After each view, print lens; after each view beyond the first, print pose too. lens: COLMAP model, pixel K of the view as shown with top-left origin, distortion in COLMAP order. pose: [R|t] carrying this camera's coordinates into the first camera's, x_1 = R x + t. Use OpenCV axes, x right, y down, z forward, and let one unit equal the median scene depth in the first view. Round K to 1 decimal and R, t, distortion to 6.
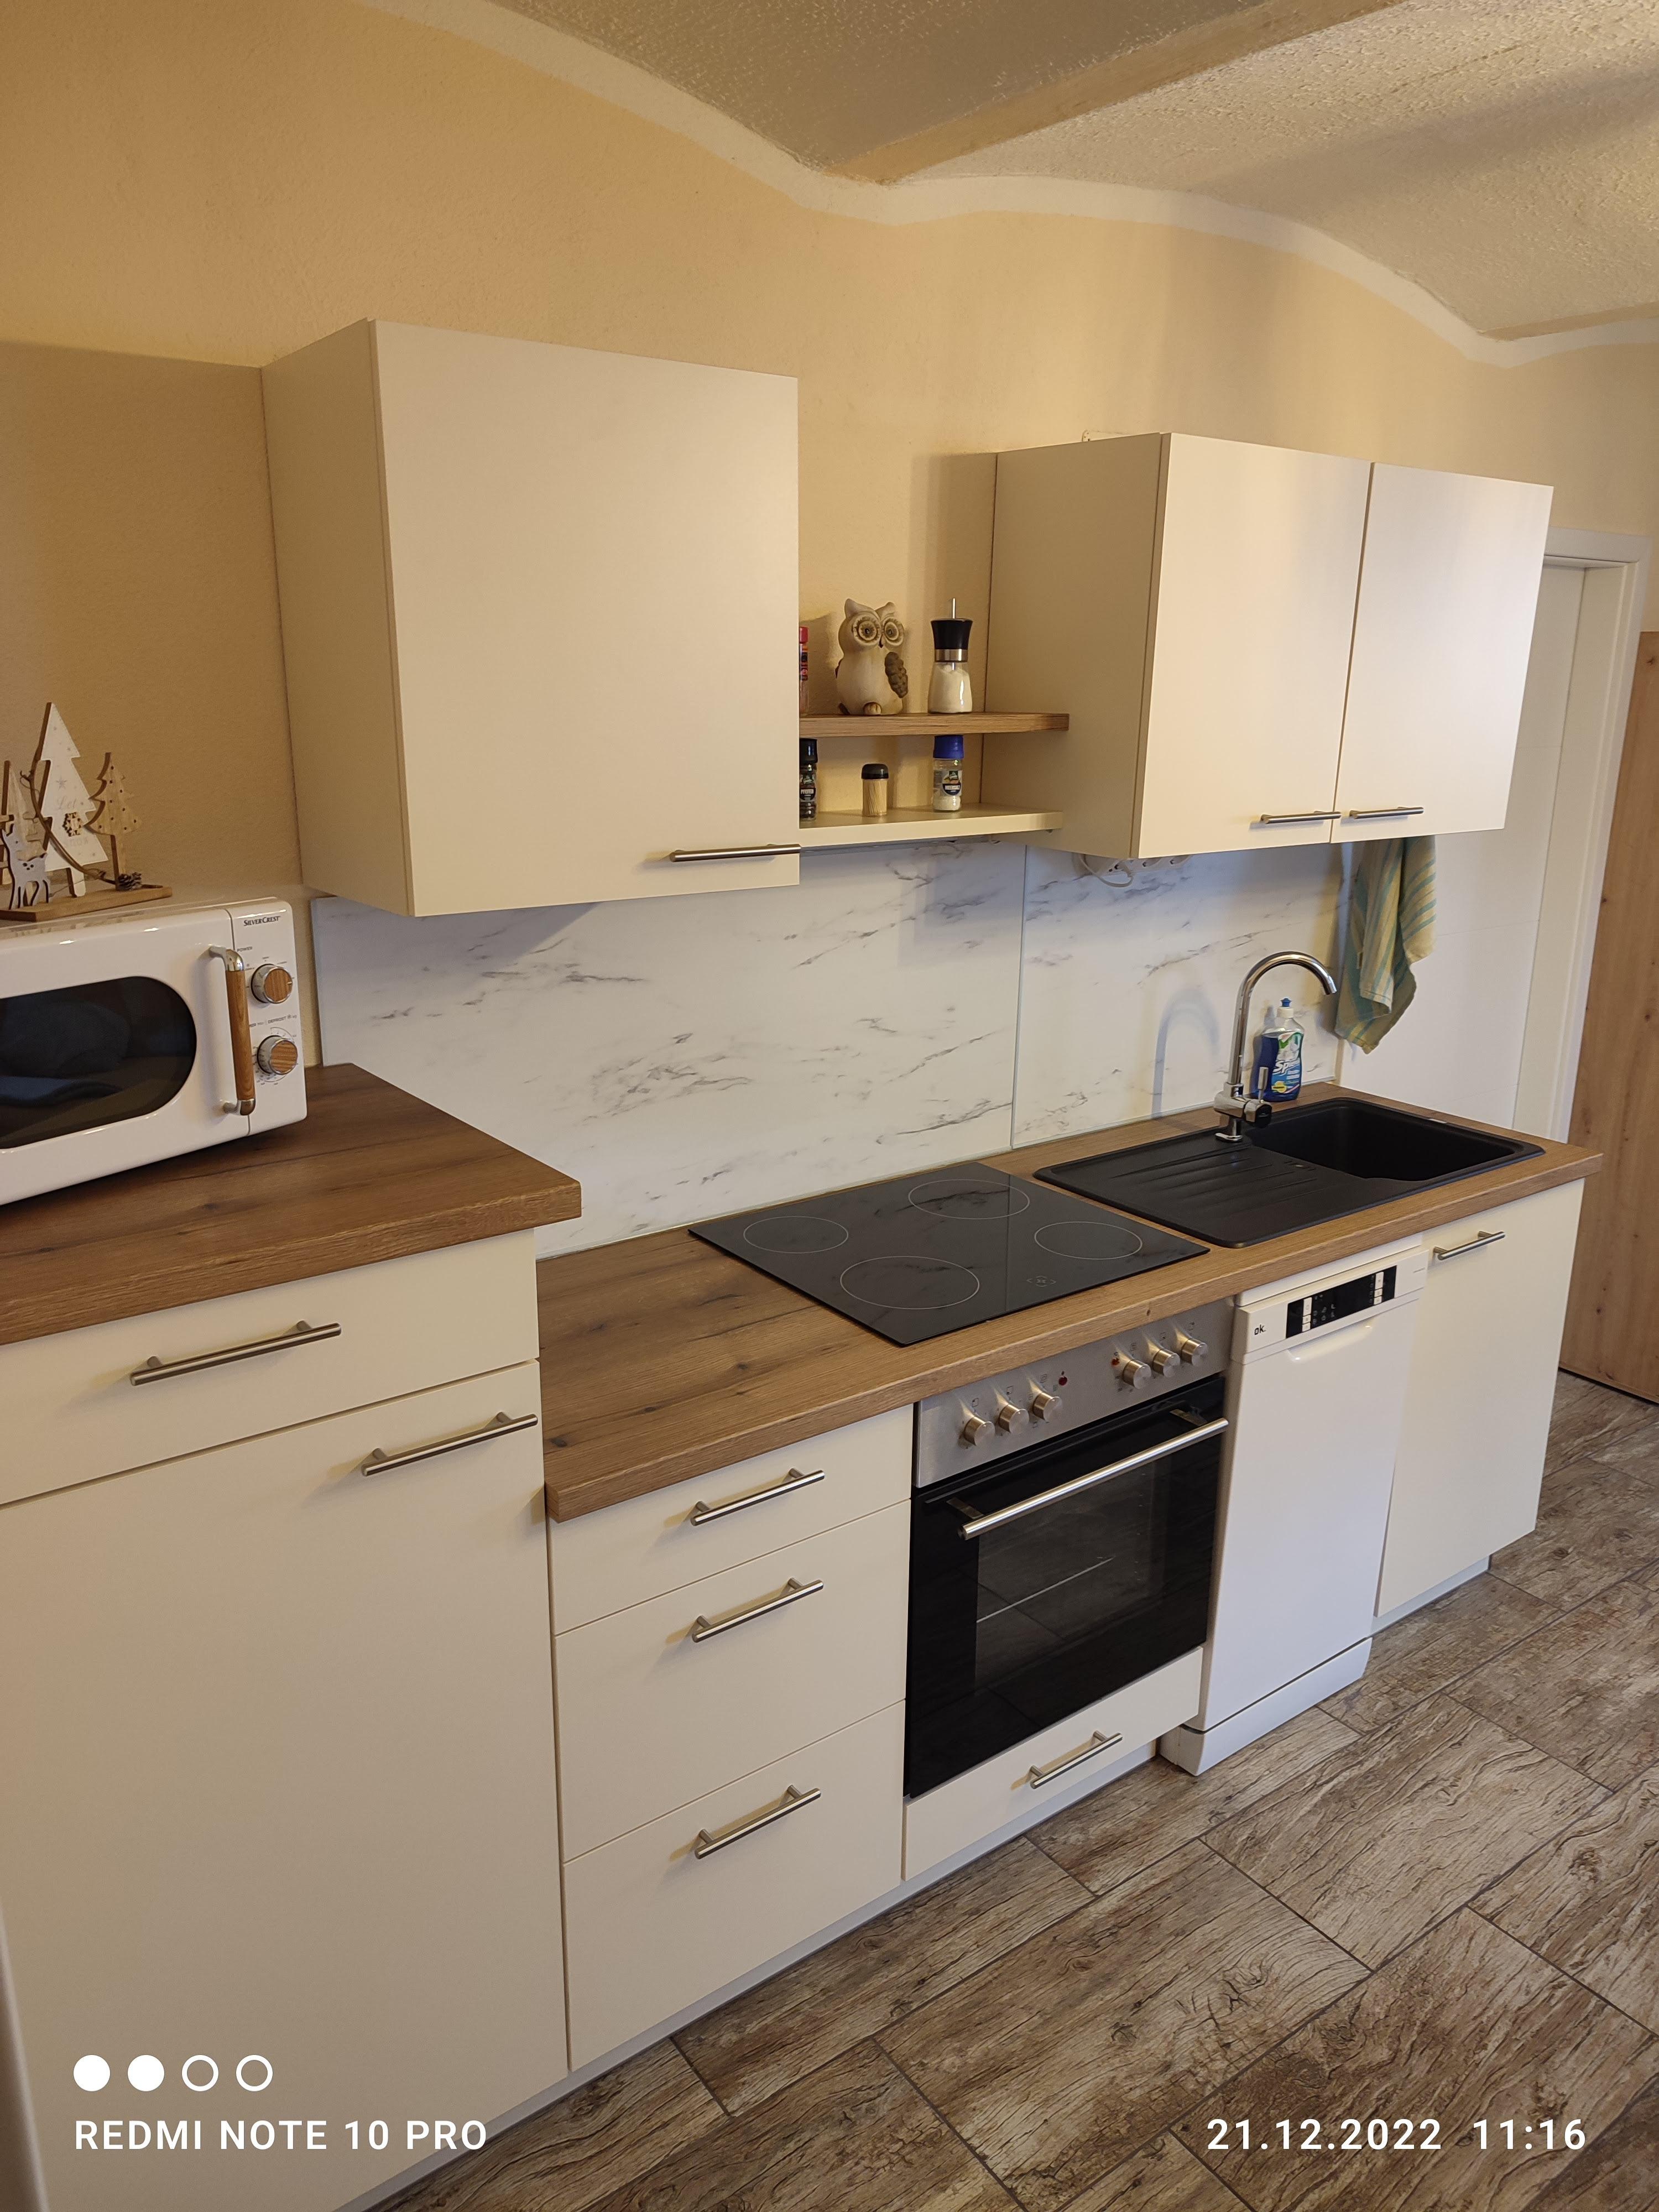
lens RADIAL K [[1592.0, 0, 829.5], [0, 1592.0, 1106.0], [0, 0, 1]] dist [0.017124, -0.007492]
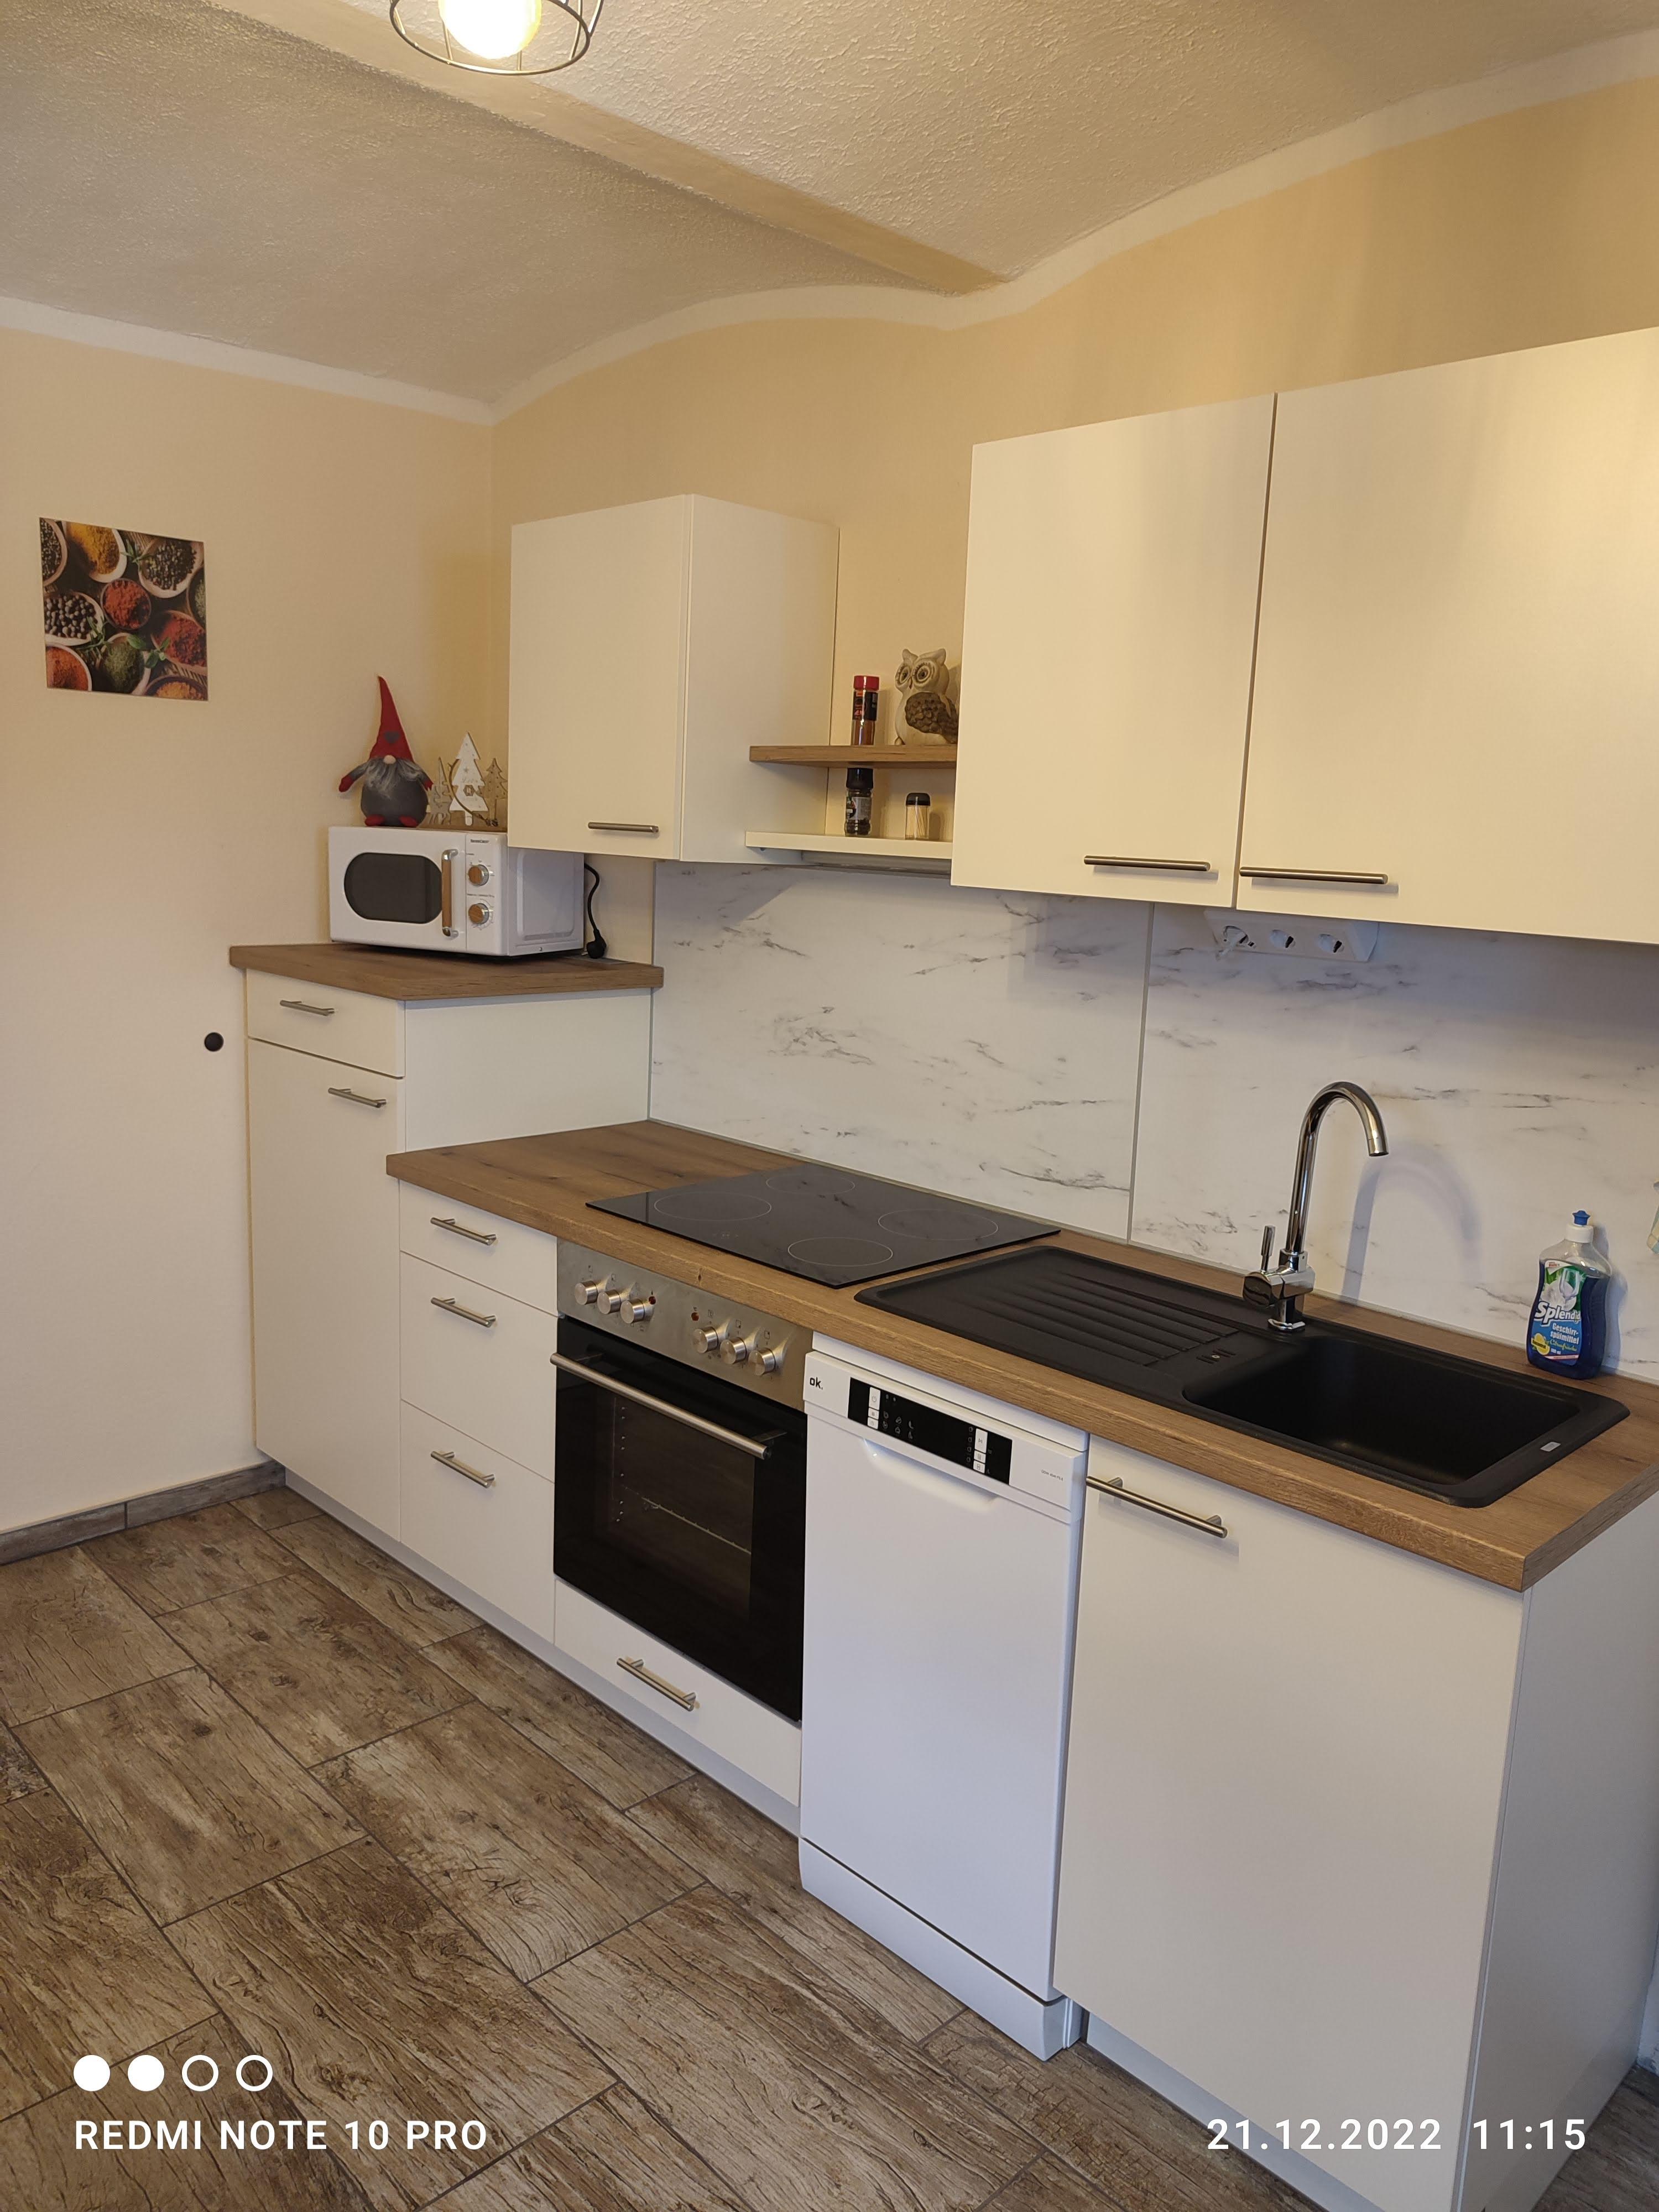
lens RADIAL K [[1579.0, 0, 824.0], [0, 1579.0, 1110.1], [0, 0, 1]] dist [0.013728, -0.004540]
pose [[0.132439, 0.173386, -0.975908, 1.139195], [-0.303679, 0.944331, 0.126563, -0.125238], [0.943525, 0.279601, 0.177720, 0.806615]]
